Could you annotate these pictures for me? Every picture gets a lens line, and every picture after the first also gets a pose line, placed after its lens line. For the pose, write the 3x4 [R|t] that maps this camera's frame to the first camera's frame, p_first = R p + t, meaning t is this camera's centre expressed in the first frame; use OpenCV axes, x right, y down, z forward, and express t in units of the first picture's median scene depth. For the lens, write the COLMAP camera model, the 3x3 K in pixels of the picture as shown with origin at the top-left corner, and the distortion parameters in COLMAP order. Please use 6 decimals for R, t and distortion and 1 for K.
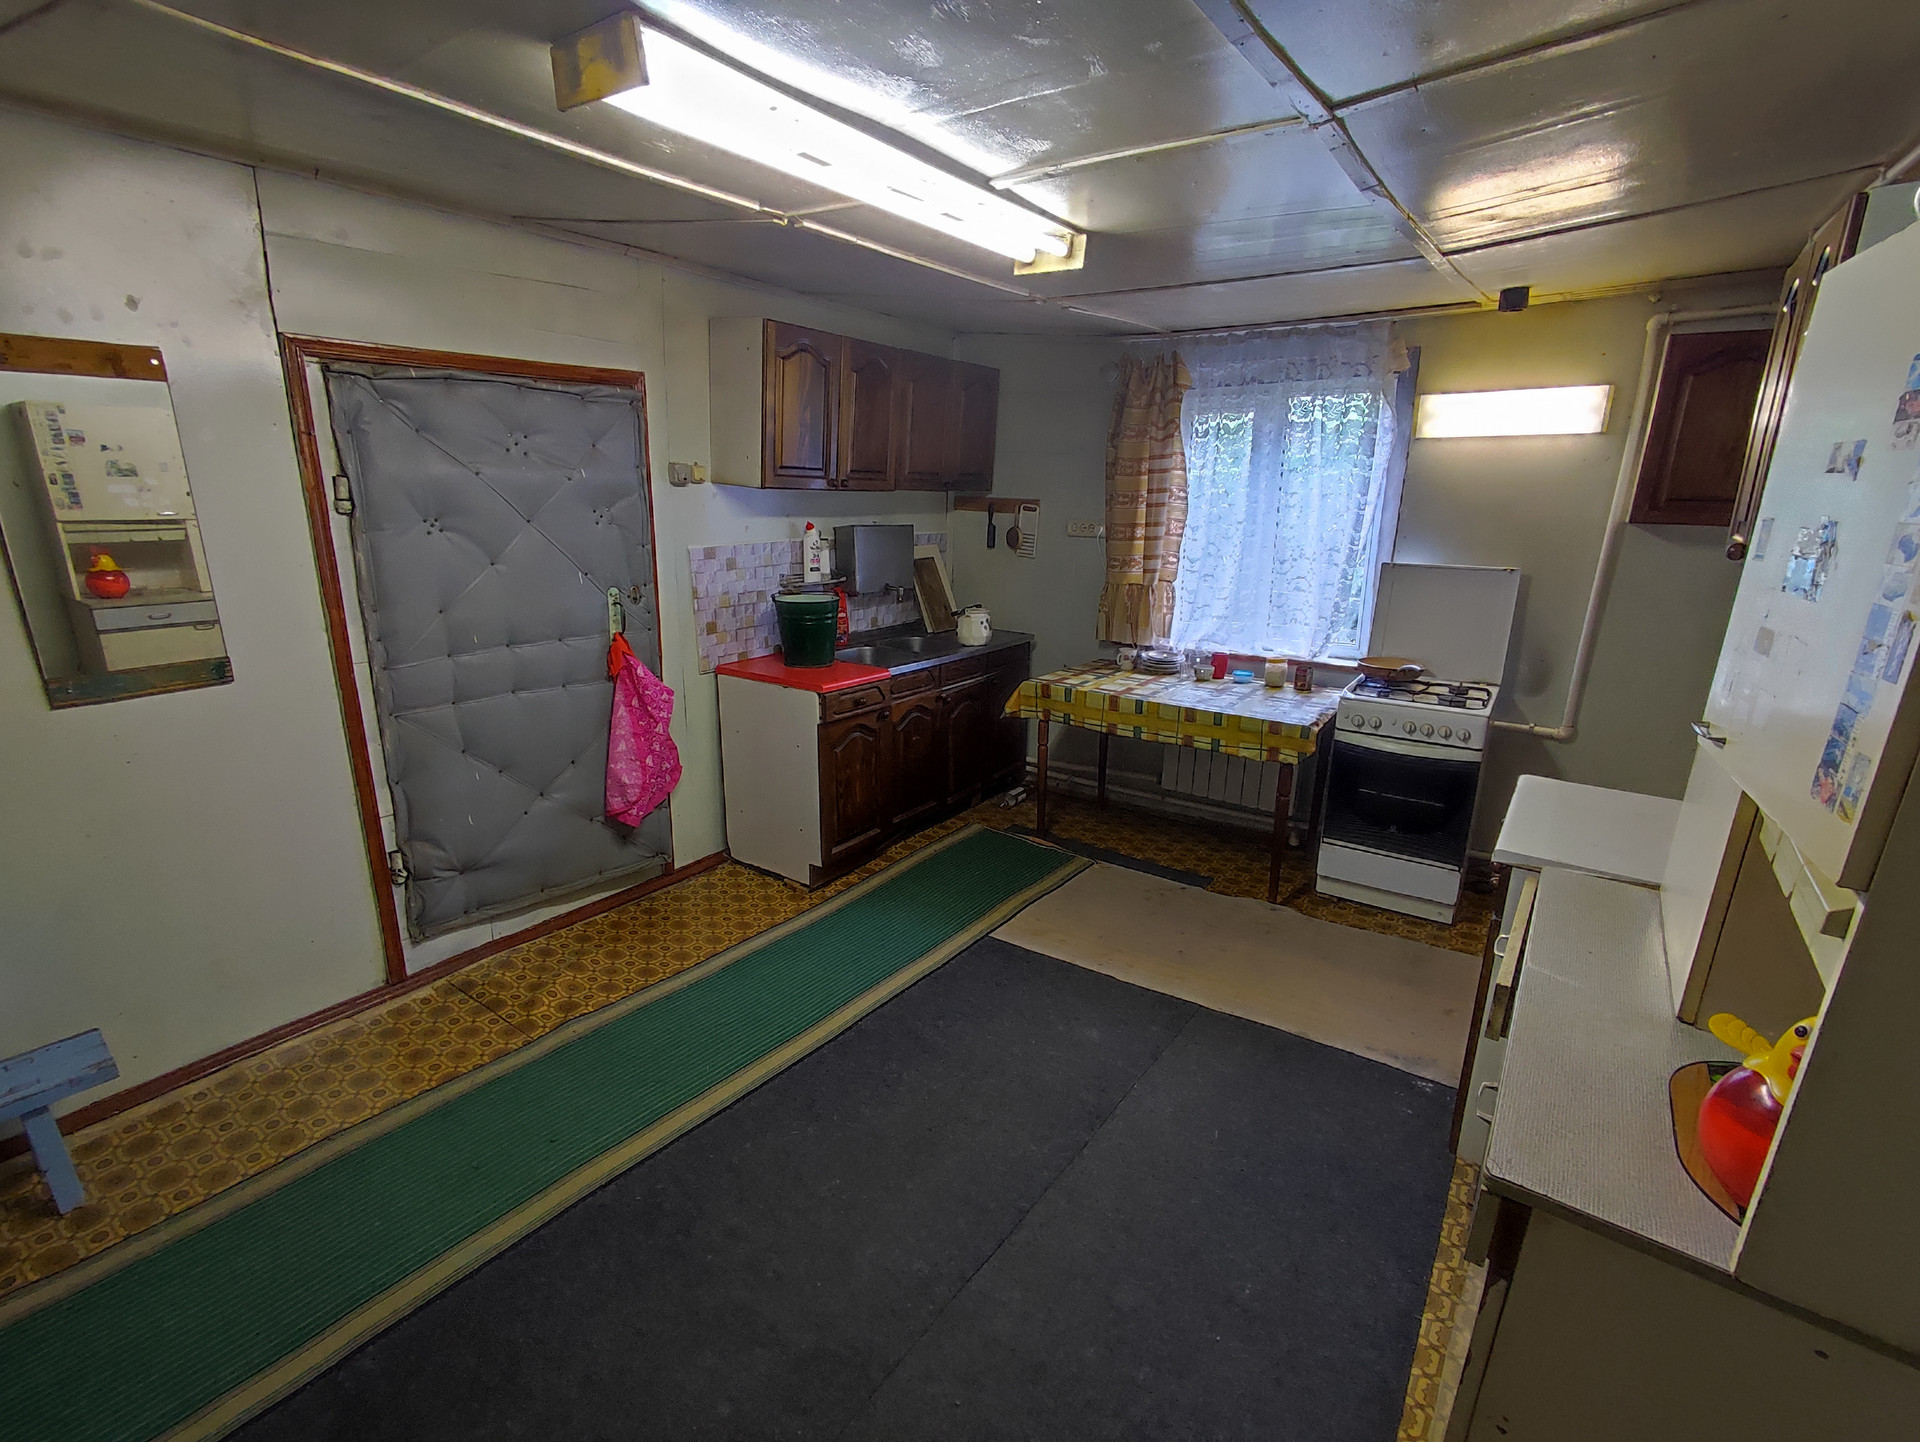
lens RADIAL K [[867.4, 0, 946.1], [0, 867.4, 722.6], [0, 0, 1]] dist [-0.005229, -0.001906]
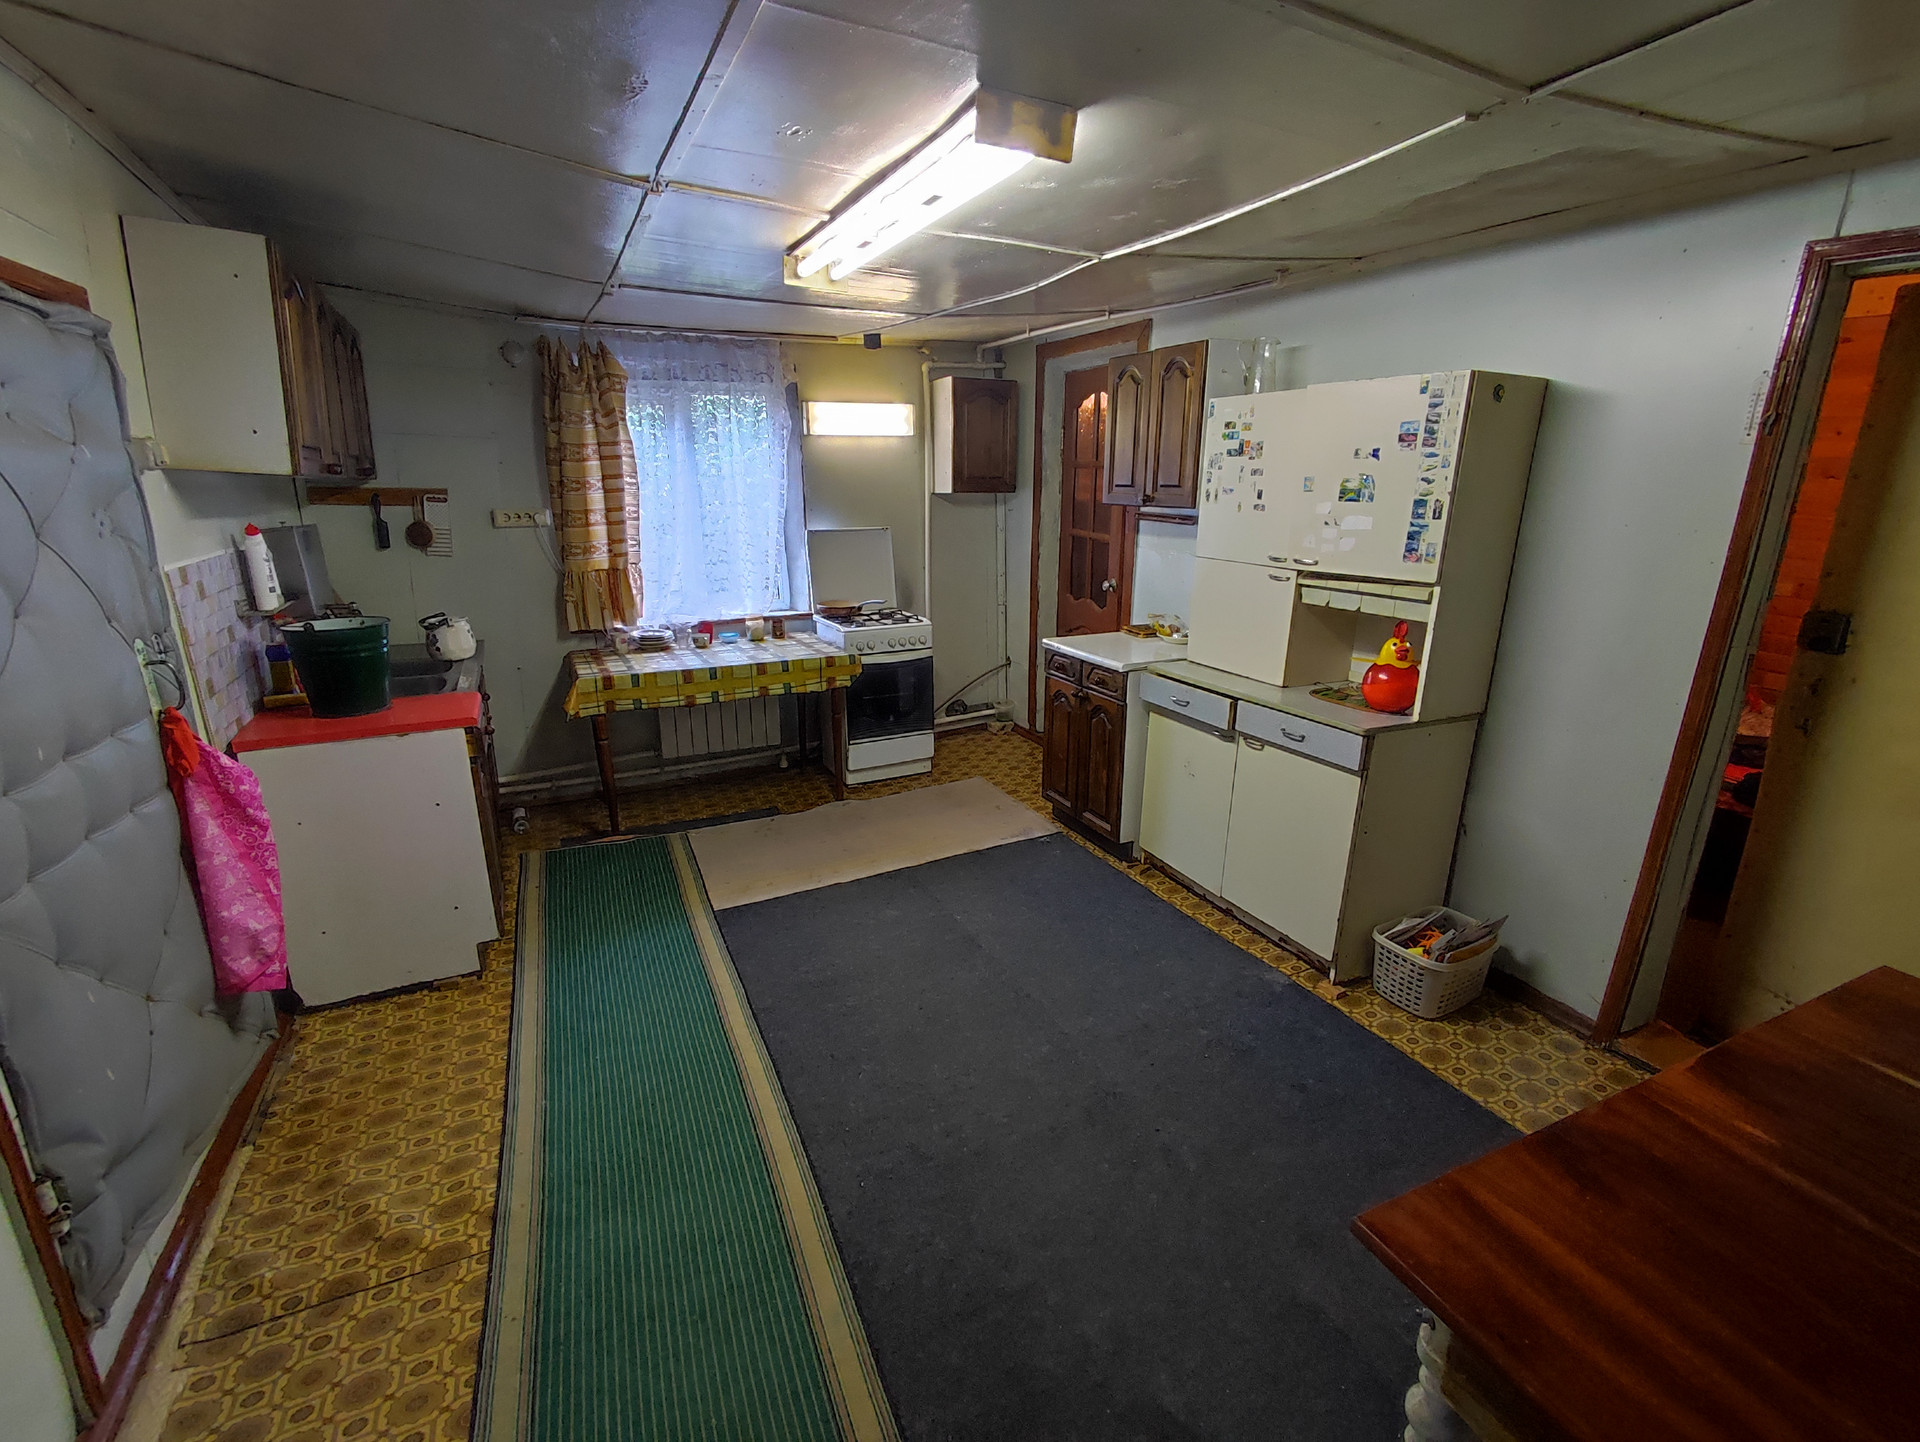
lens RADIAL K [[867.4, 0, 954.4], [0, 867.4, 726.3], [0, 0, 1]] dist [-0.005229, -0.001906]
pose [[0.476278, -0.248660, 0.843403, -0.558970], [0.236281, 0.960094, 0.149634, -0.045002], [-0.846954, 0.128013, 0.516025, 0.180229]]
